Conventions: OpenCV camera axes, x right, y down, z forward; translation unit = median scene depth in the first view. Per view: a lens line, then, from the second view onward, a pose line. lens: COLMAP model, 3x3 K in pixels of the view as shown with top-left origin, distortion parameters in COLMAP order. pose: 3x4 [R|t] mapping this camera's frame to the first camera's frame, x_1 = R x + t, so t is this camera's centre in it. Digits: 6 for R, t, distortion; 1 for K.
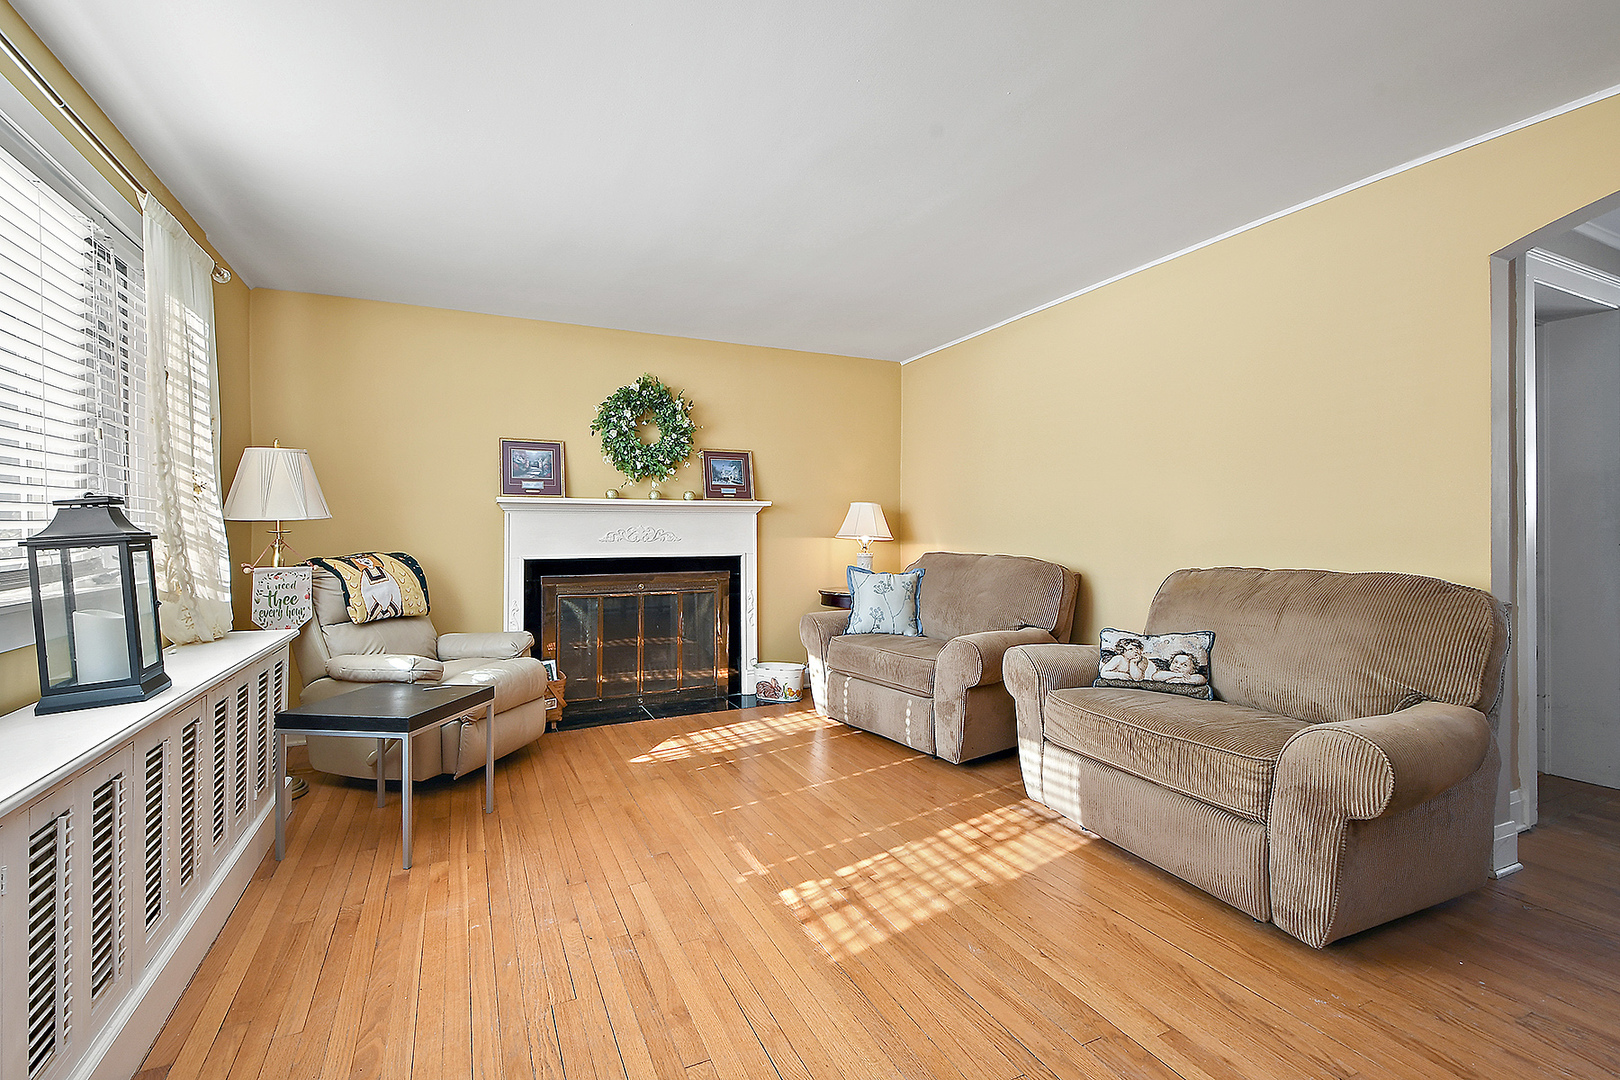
lens RADIAL K [[711.5, 0, 796.7], [0, 711.5, 537.9], [0, 0, 1]] dist [0.002531, -0.001640]
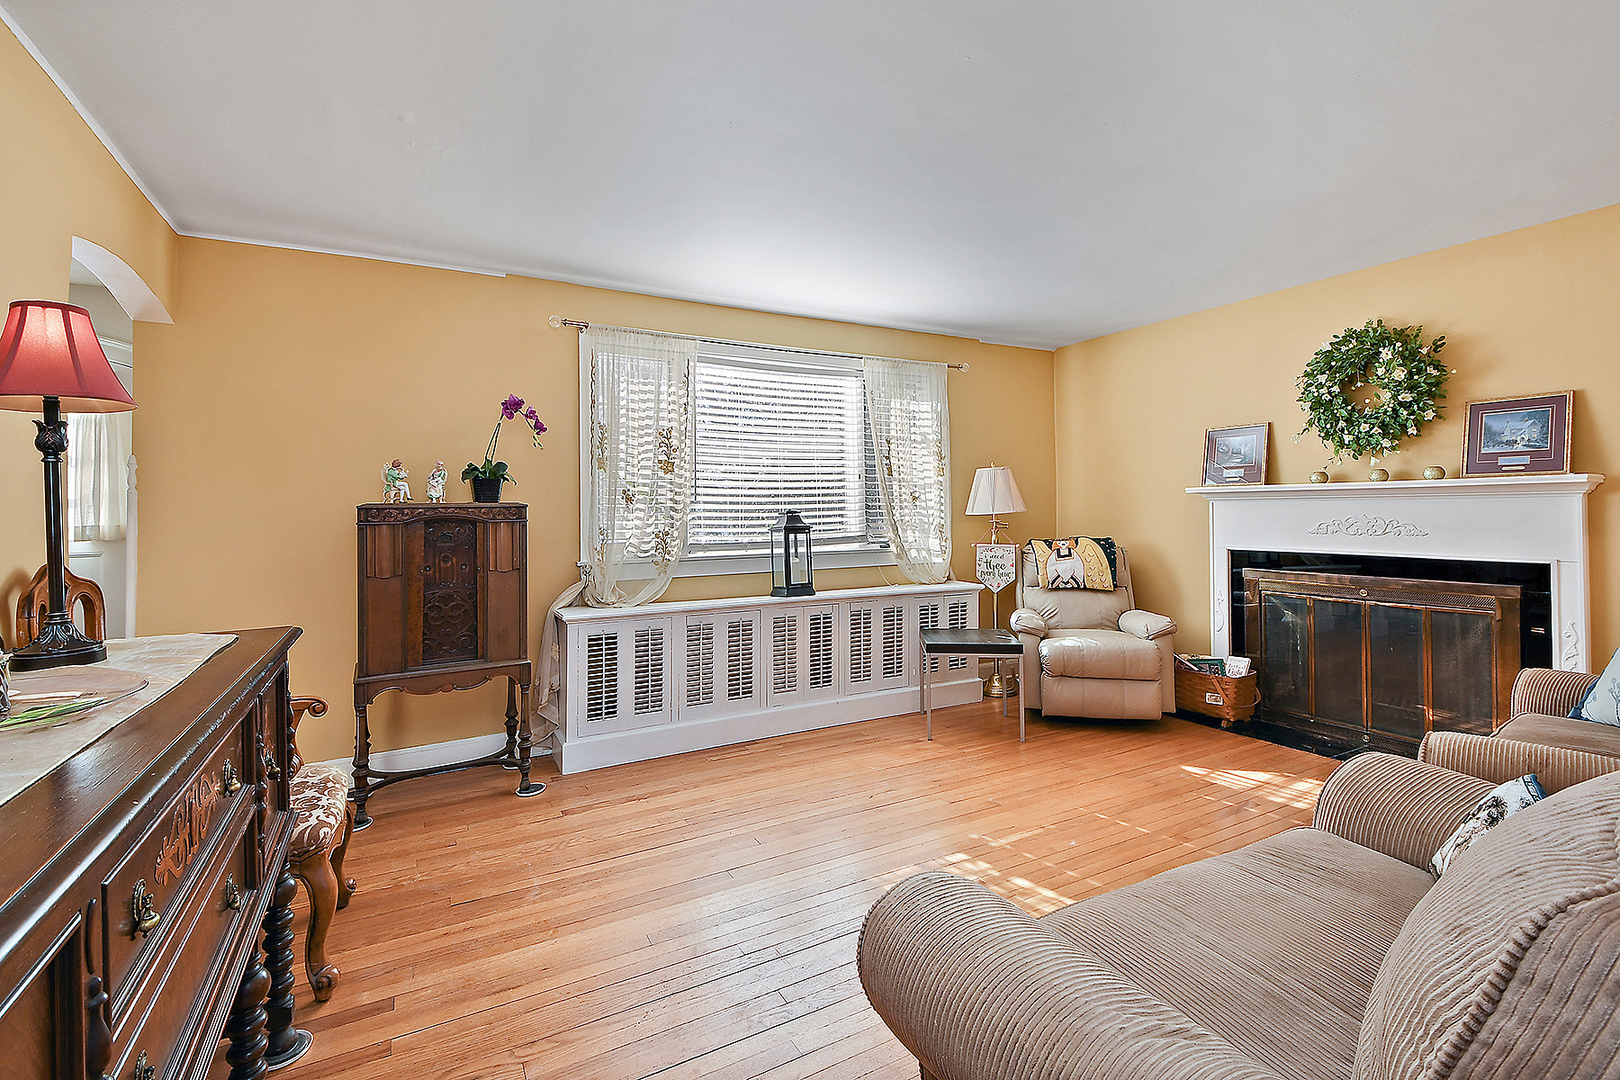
lens RADIAL K [[711.5, 0, 771.1], [0, 711.5, 502.0], [0, 0, 1]] dist [0.002531, -0.001640]
pose [[0.030851, -0.005670, -0.999508, 0.660100], [0.006903, 0.999961, -0.005460, -0.037811], [0.999500, -0.006731, 0.030889, 0.389849]]
